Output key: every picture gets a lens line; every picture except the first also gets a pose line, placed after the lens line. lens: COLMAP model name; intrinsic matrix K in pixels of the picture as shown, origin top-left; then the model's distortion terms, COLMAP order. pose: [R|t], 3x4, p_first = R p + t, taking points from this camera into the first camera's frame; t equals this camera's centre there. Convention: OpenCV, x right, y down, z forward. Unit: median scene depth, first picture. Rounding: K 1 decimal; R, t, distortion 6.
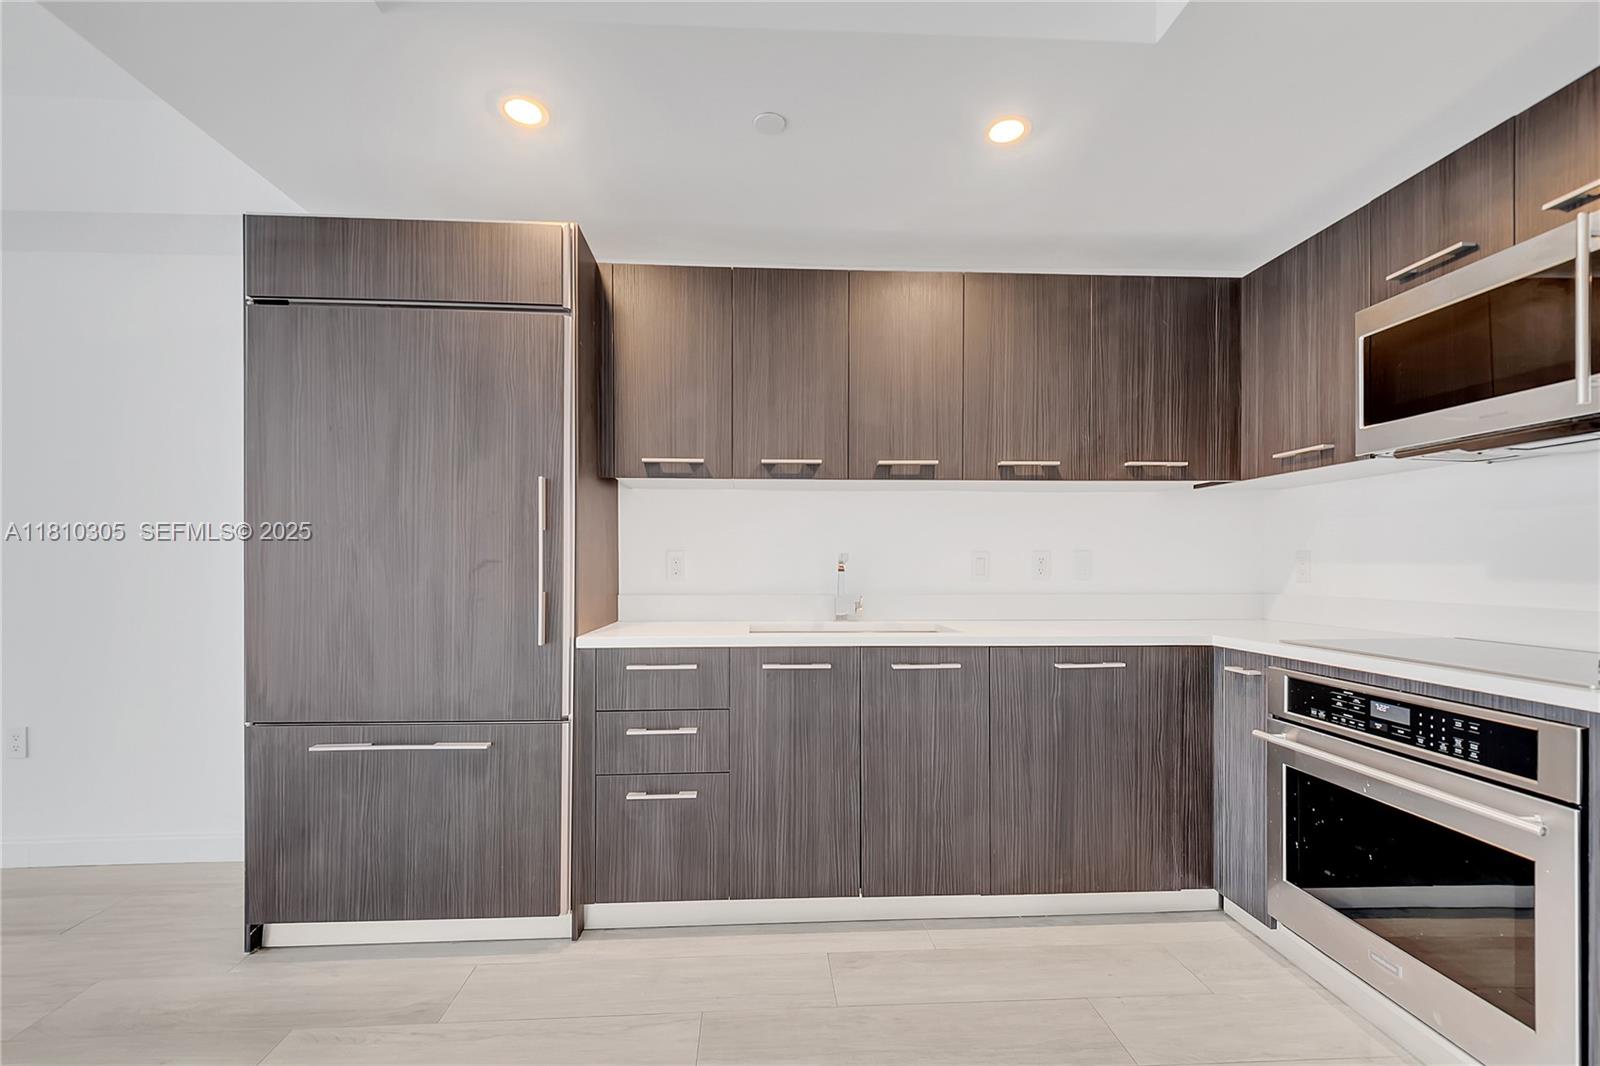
lens RADIAL K [[720.6, 0, 770.9], [0, 720.6, 552.7], [0, 0, 1]] dist [0.034829, -0.020155]
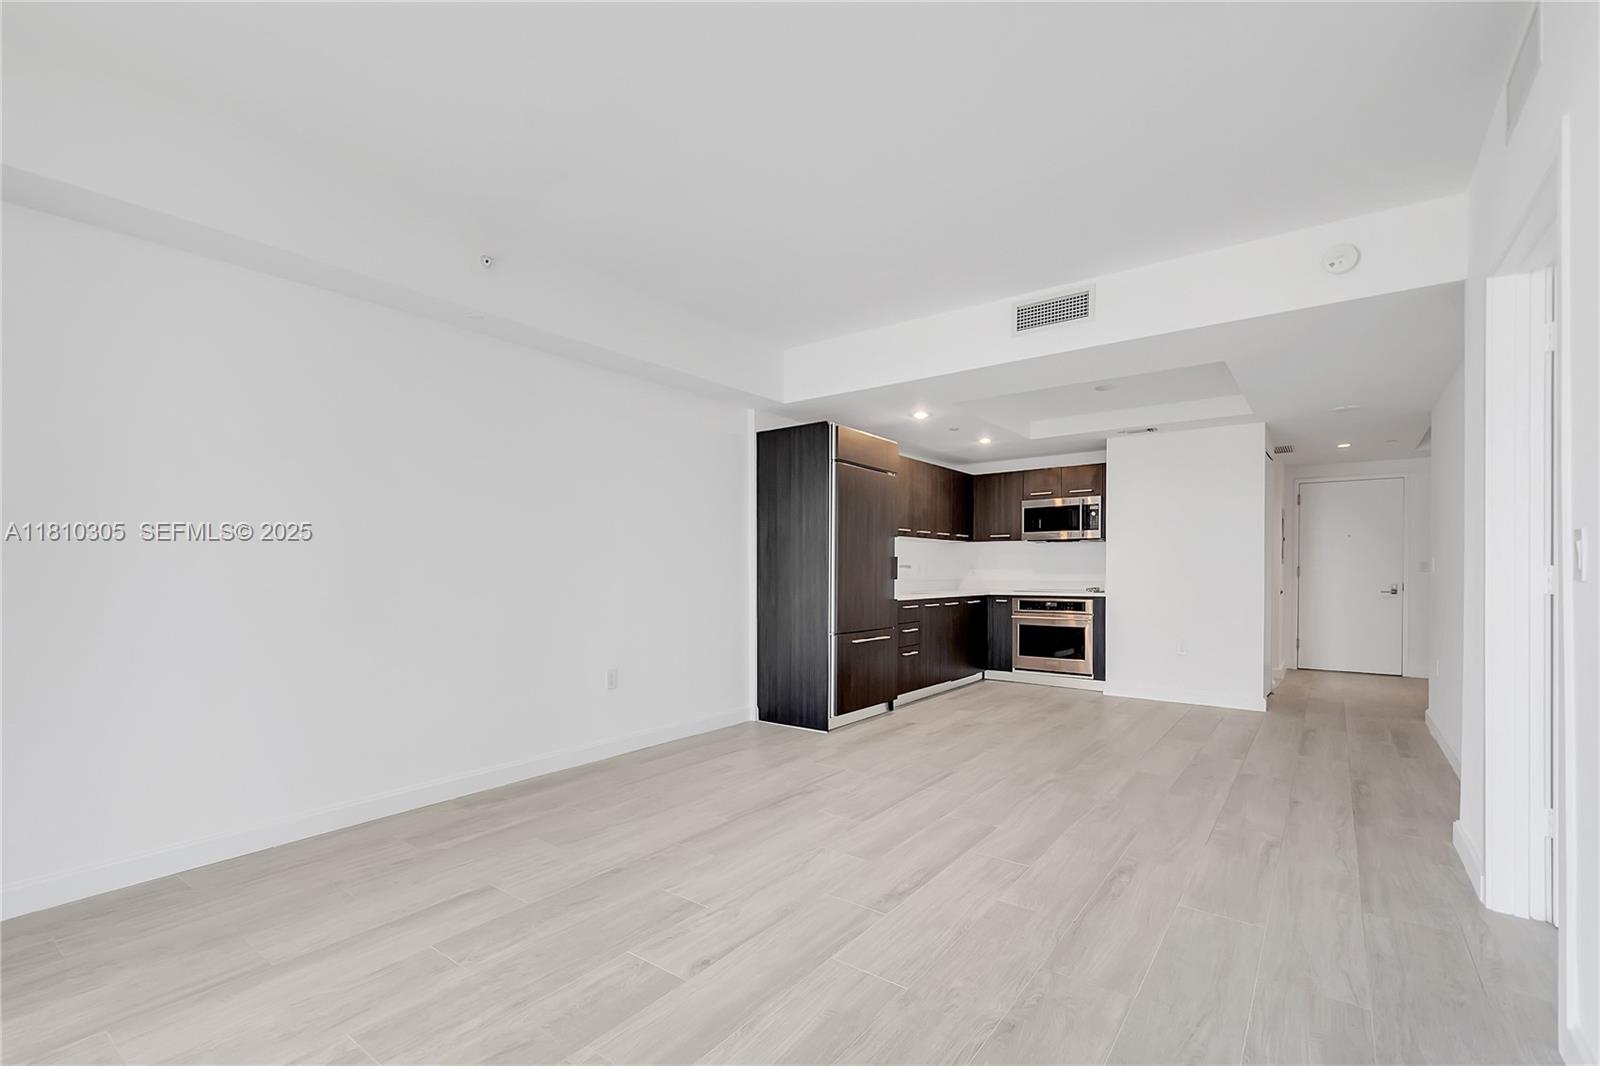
lens RADIAL K [[720.6, 0, 770.9], [0, 720.6, 552.7], [0, 0, 1]] dist [0.034829, -0.020155]
pose [[0.668271, 0.017769, 0.743706, -2.546718], [-0.006715, 0.999818, -0.017854, 0.004583], [-0.743888, 0.006937, 0.668268, -0.446074]]
